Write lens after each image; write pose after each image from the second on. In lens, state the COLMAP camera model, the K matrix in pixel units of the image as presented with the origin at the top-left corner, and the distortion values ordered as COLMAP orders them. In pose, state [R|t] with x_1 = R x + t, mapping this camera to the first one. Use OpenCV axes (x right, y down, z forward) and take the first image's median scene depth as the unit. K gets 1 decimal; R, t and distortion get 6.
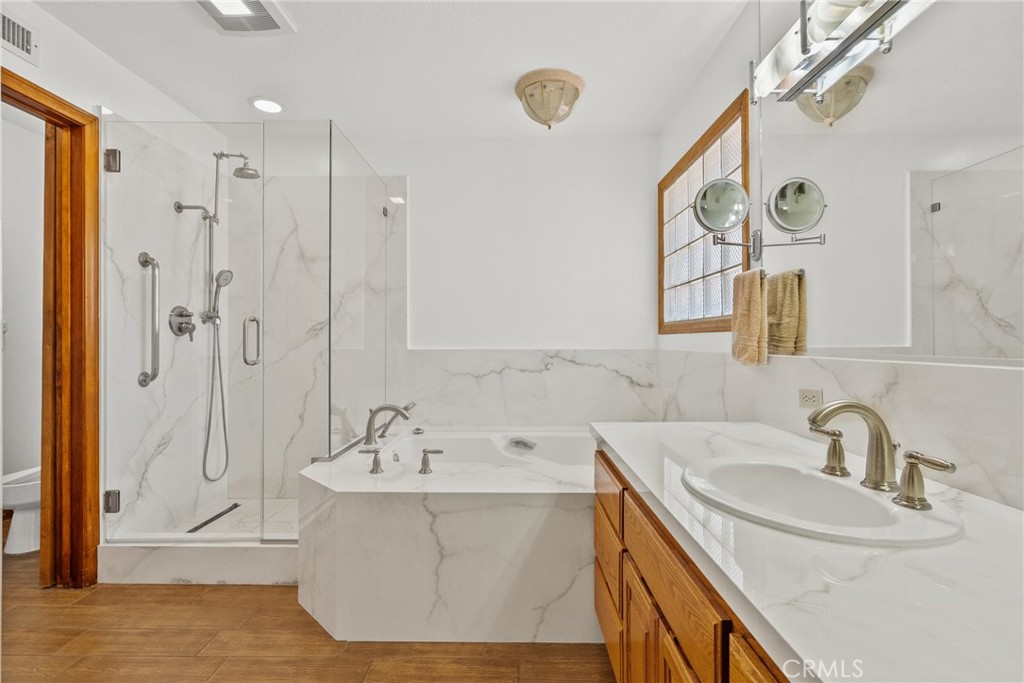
lens RADIAL K [[466.2, 0, 513.9], [0, 466.2, 338.7], [0, 0, 1]] dist [-0.001764, 0.000536]
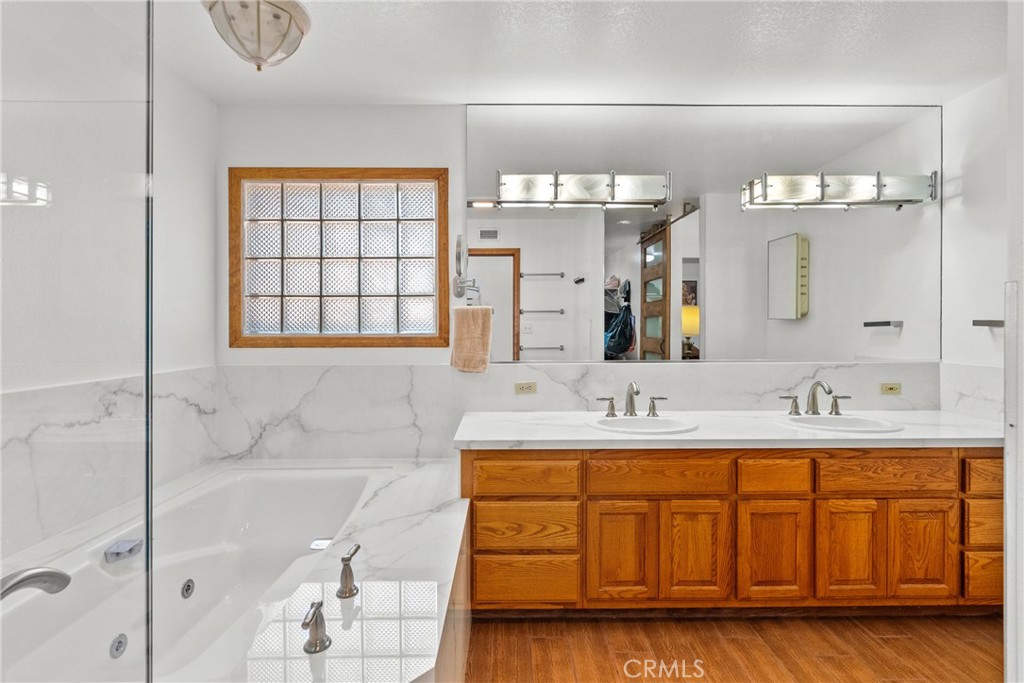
lens RADIAL K [[466.2, 0, 520.5], [0, 466.2, 328.2], [0, 0, 1]] dist [-0.001764, 0.000536]
pose [[-0.022699, 0.000110, 0.999742, -0.526838], [-0.004980, 0.999988, -0.000223, -0.045098], [-0.999730, -0.004984, -0.022698, 0.500510]]
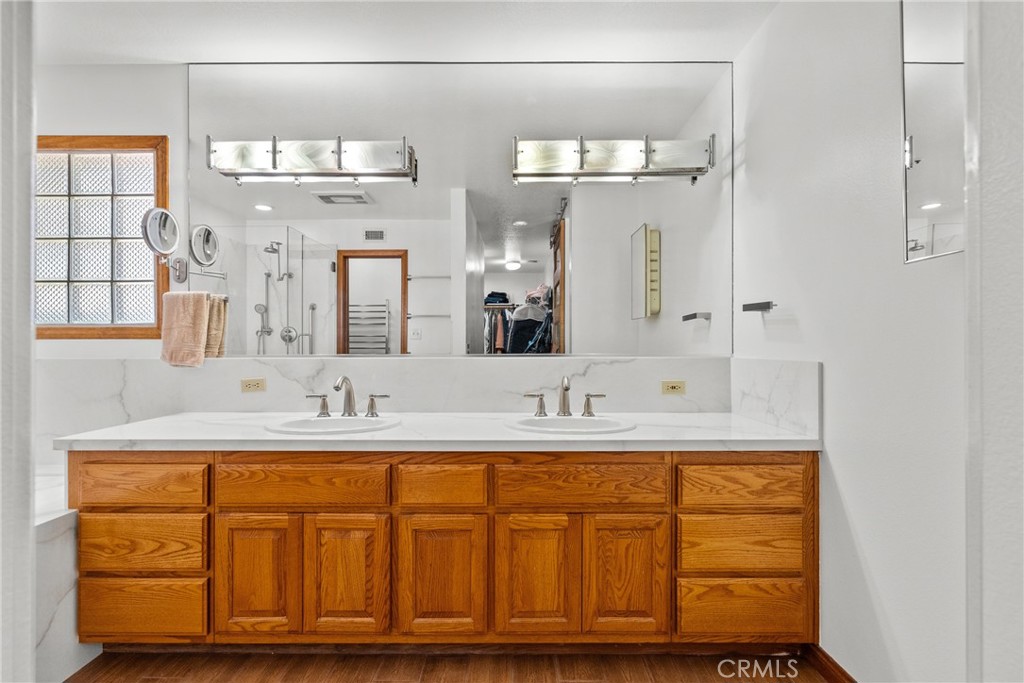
lens RADIAL K [[466.2, 0, 512.2], [0, 466.2, 342.2], [0, 0, 1]] dist [-0.001764, 0.000536]
pose [[-0.009829, 0.006904, 0.999928, -0.429526], [-0.005929, 0.999958, -0.006962, -0.004038], [-0.999934, -0.005997, -0.009787, 0.076139]]
